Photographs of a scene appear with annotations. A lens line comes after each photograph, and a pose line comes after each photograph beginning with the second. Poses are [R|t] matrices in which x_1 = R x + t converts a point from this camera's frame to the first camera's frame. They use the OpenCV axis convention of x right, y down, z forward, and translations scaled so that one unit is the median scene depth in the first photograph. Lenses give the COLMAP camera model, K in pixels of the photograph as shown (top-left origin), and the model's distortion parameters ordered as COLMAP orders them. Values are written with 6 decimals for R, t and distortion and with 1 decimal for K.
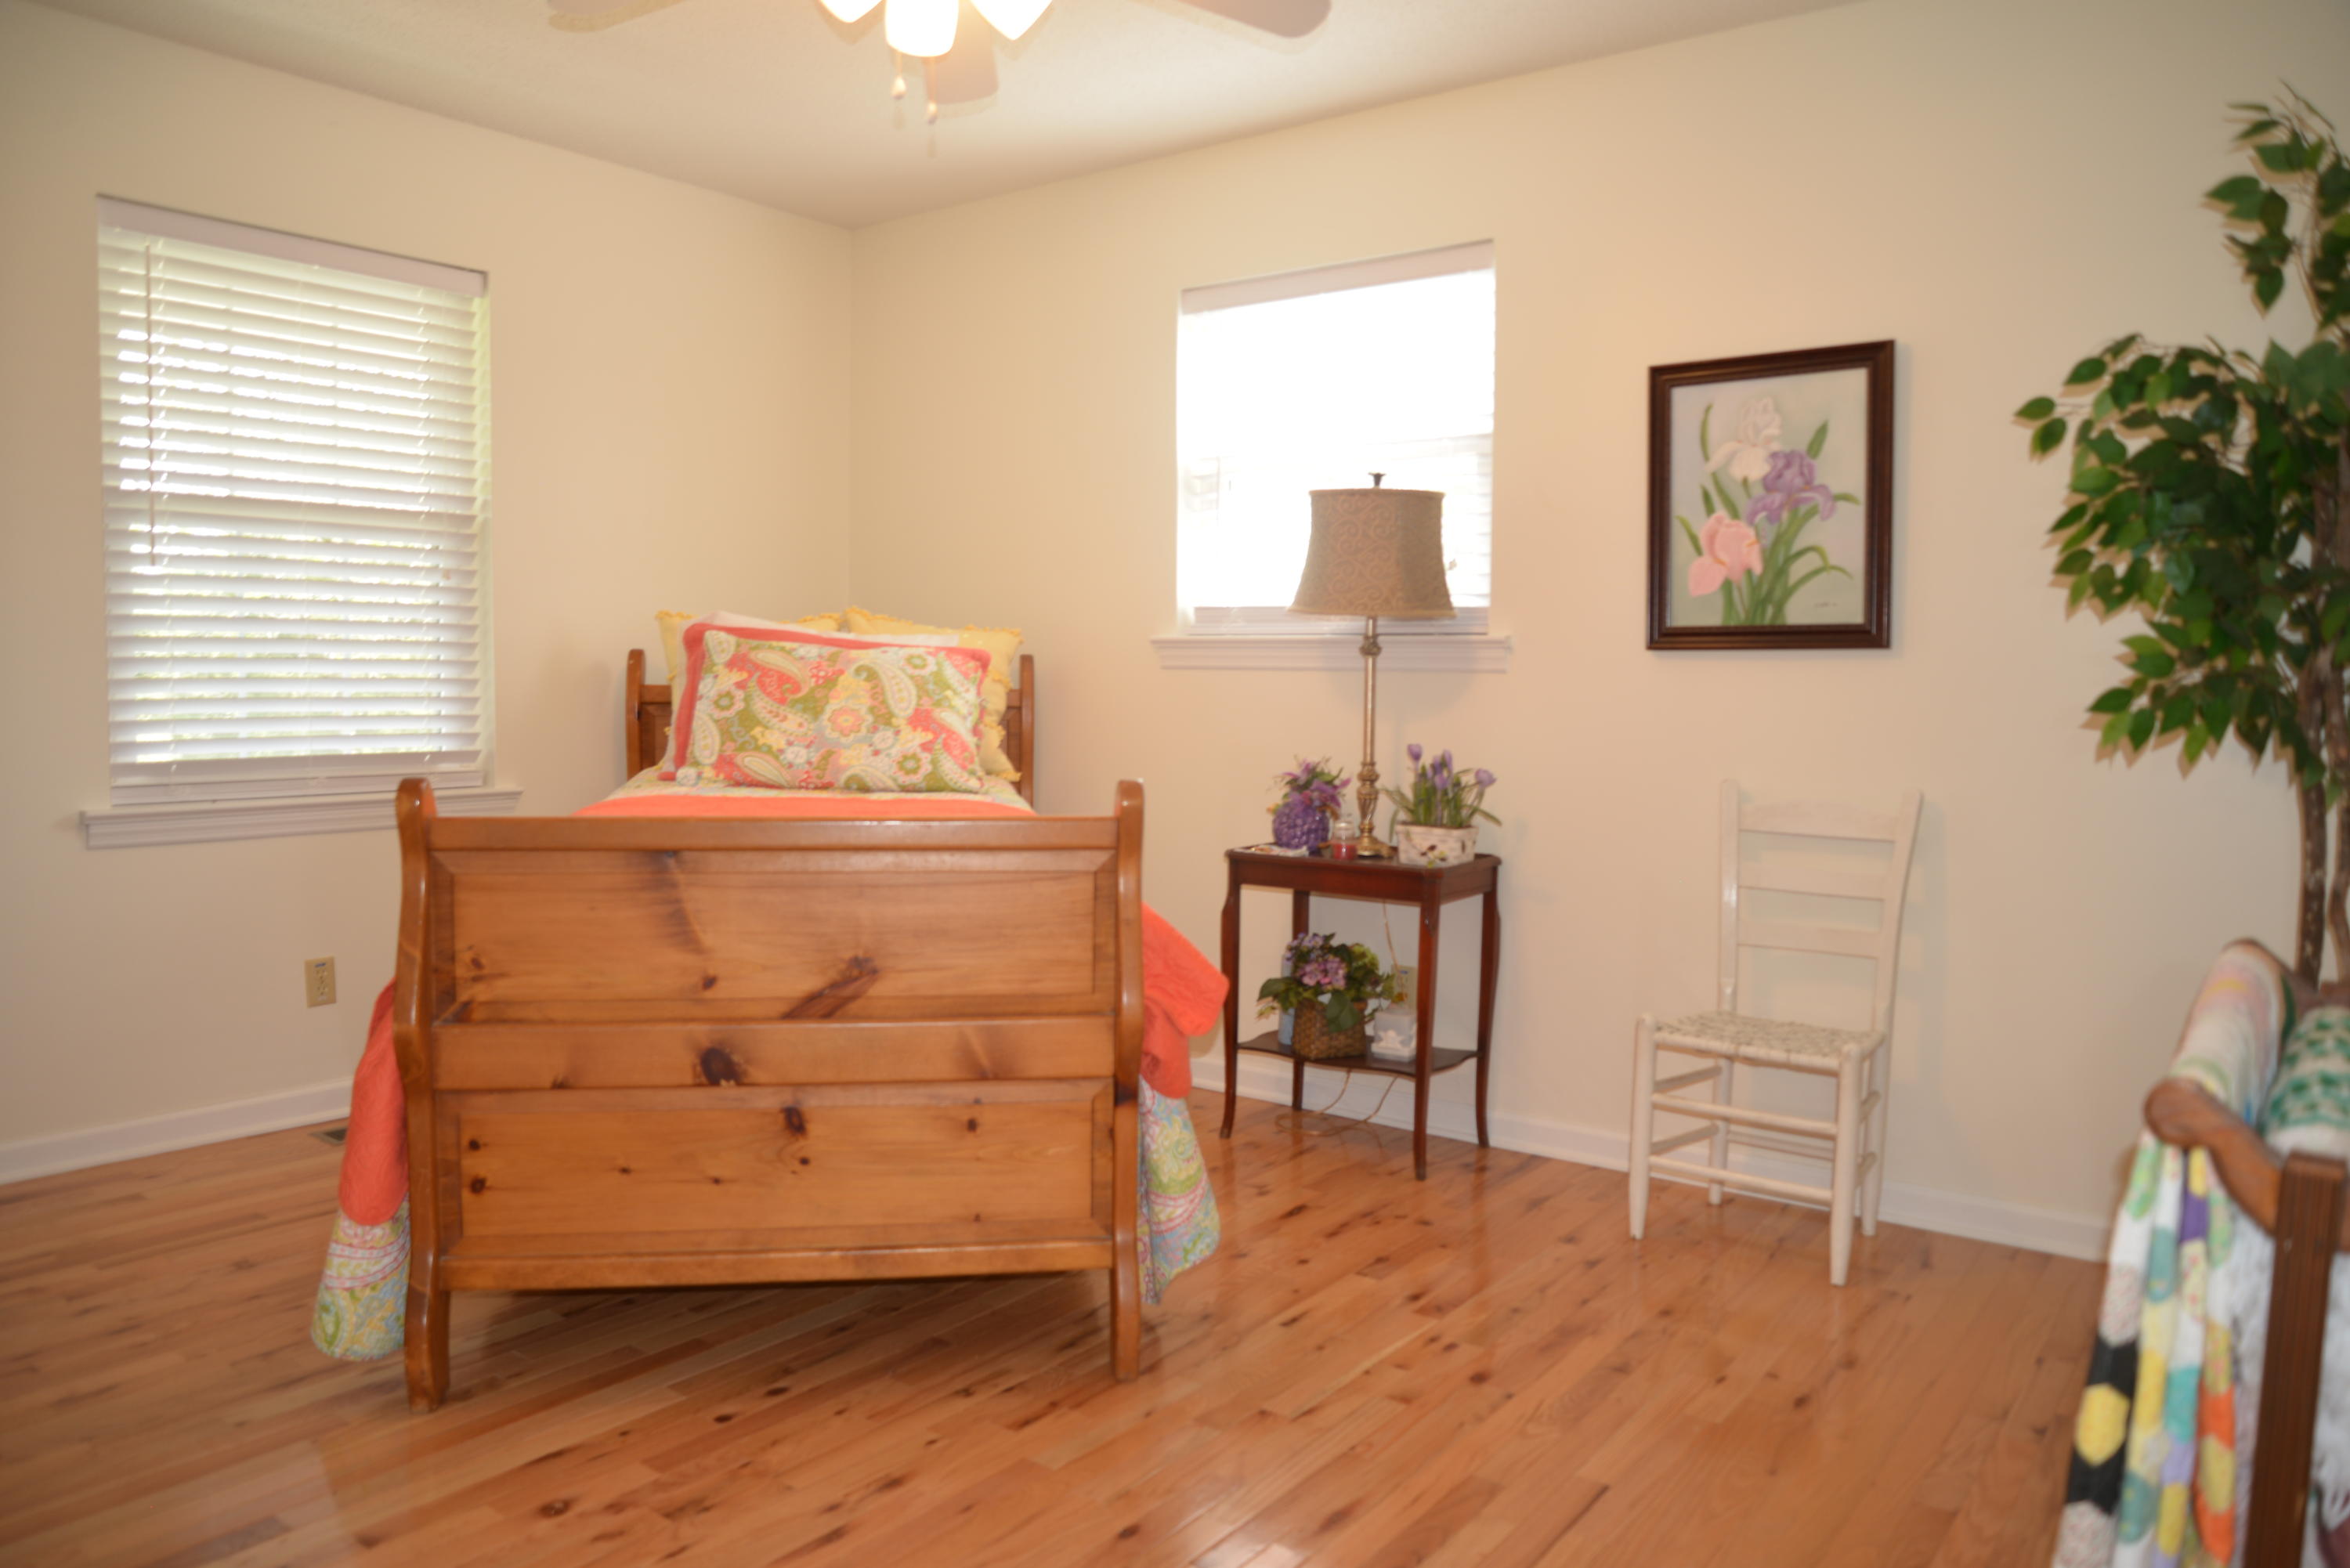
lens RADIAL K [[1579.2, 0, 1166.3], [0, 1579.2, 782.9], [0, 0, 1]] dist [-0.056580, 0.002835]
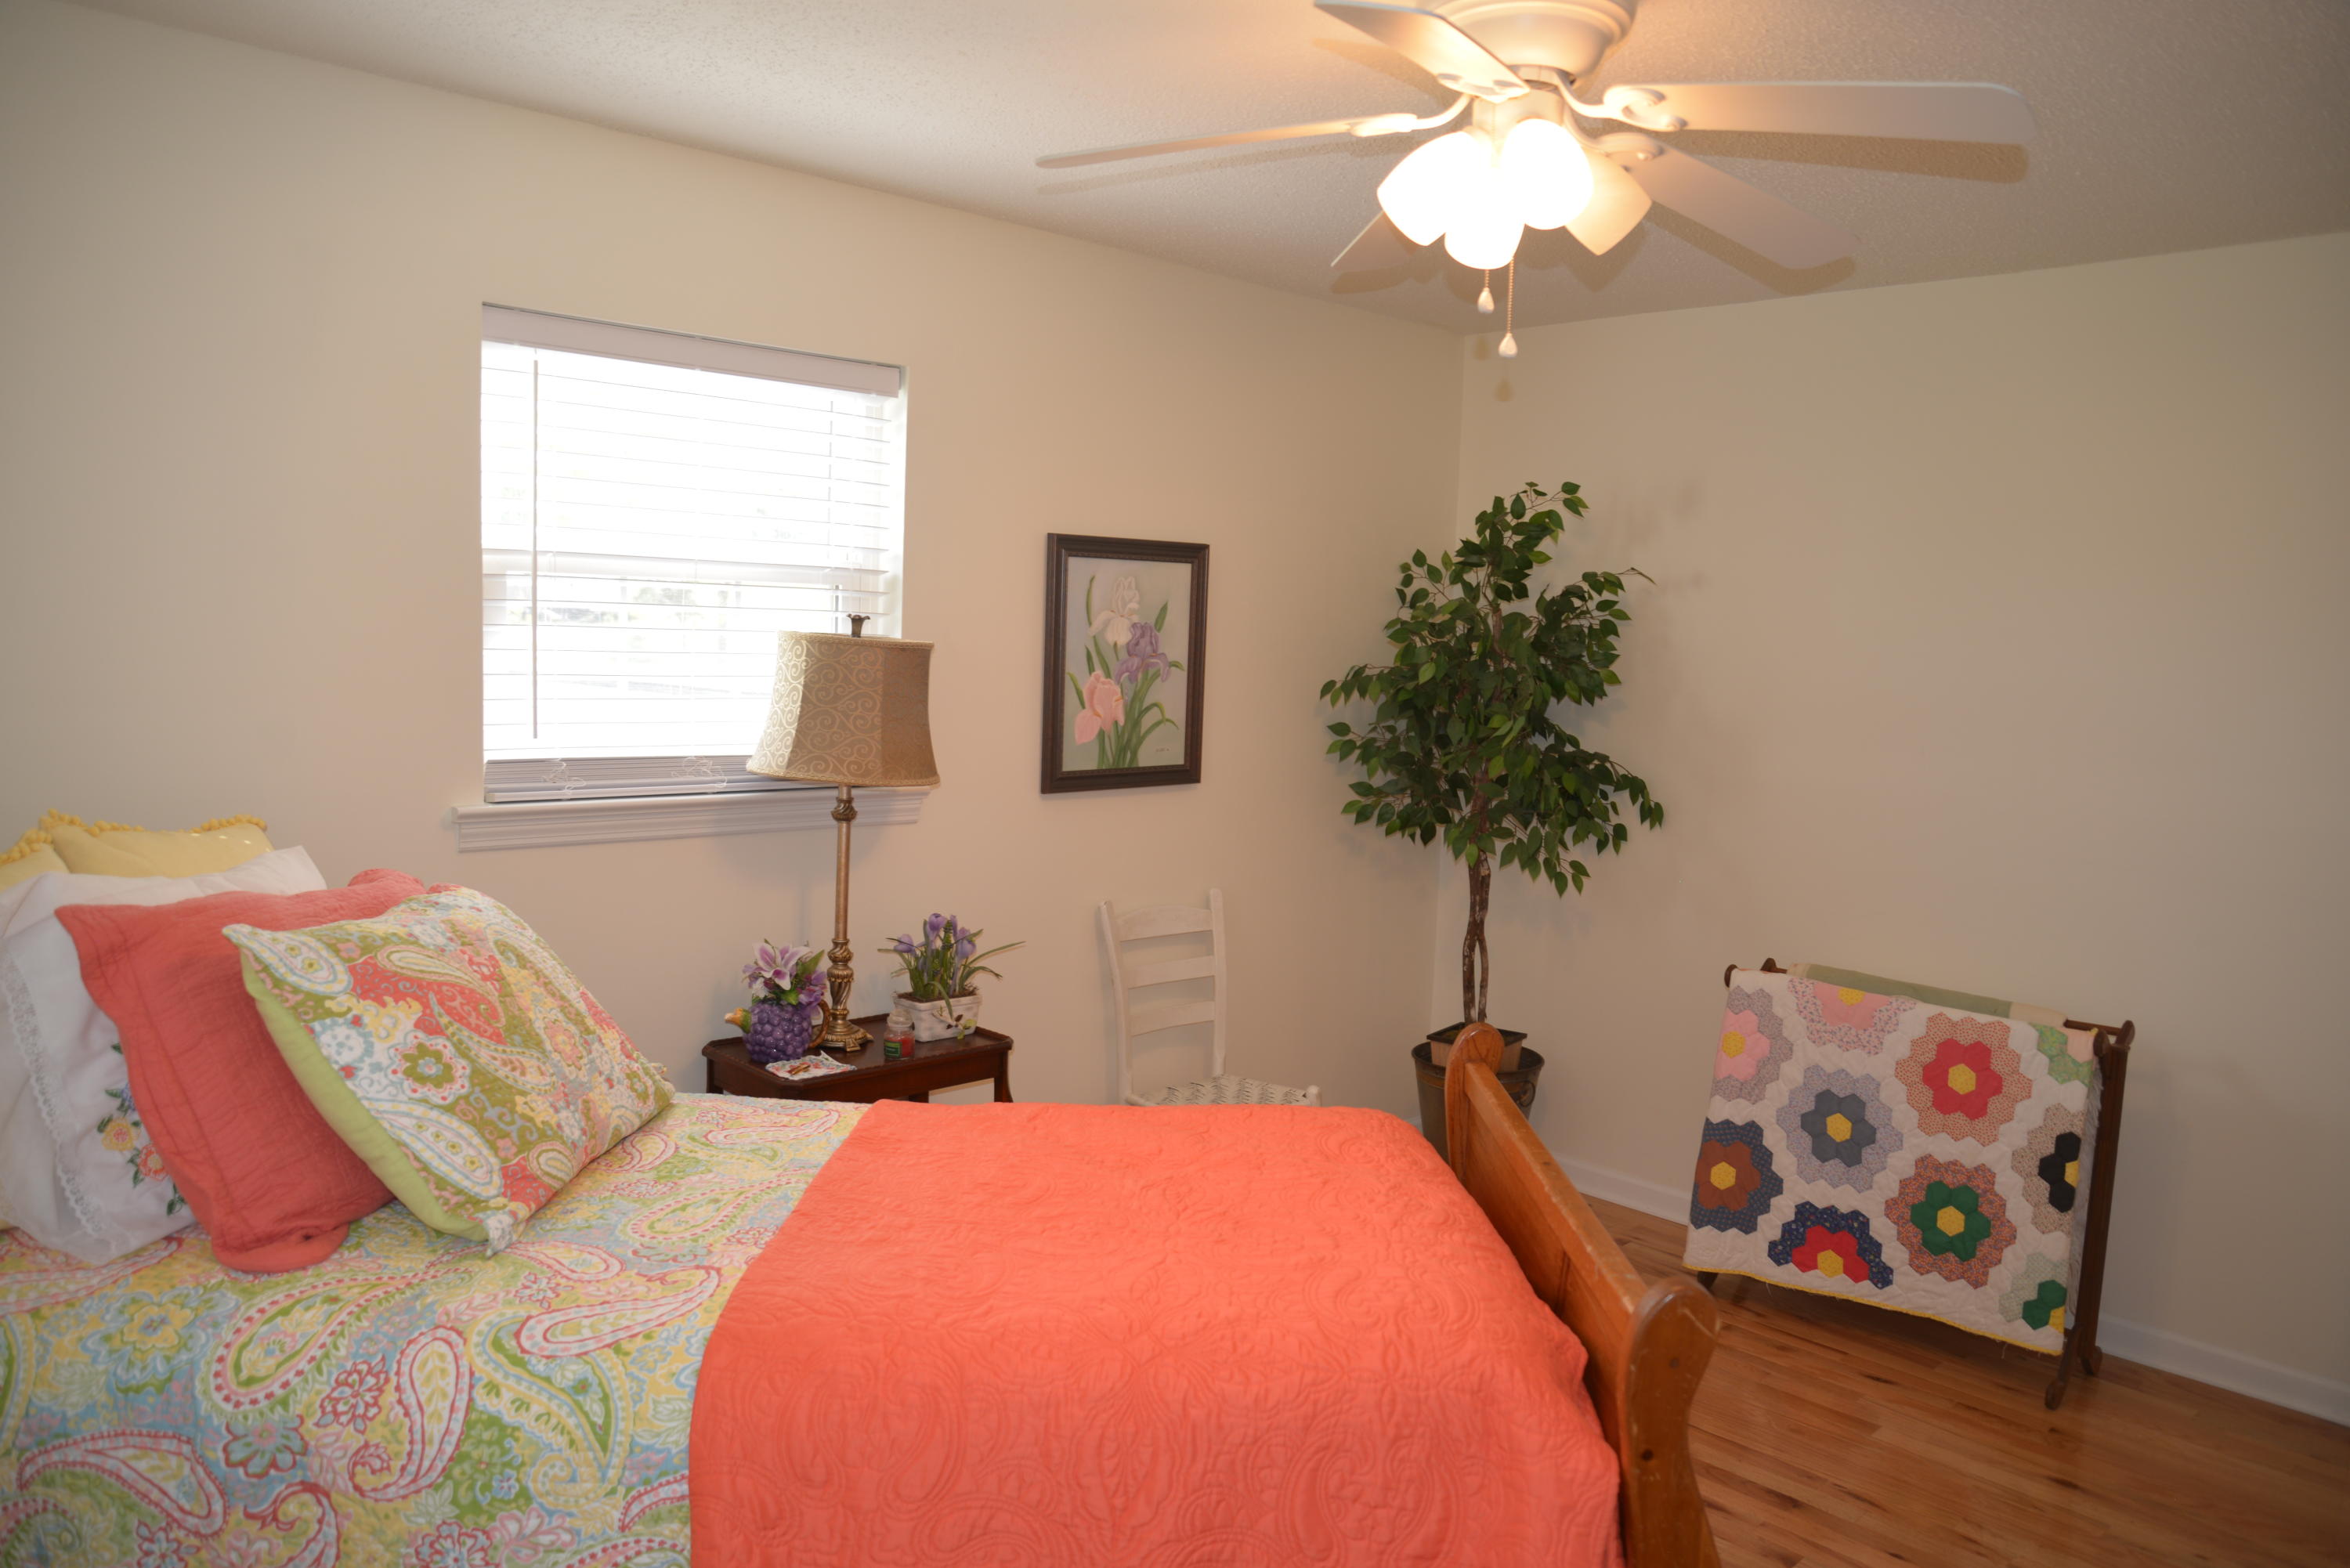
lens RADIAL K [[1579.2, 0, 1168.4], [0, 1579.2, 789.9], [0, 0, 1]] dist [-0.056580, 0.002835]
pose [[0.197796, -0.096840, 0.975448, -0.774329], [0.045970, 0.994930, 0.089453, -0.188980], [-0.979165, 0.027147, 0.201245, 0.725951]]
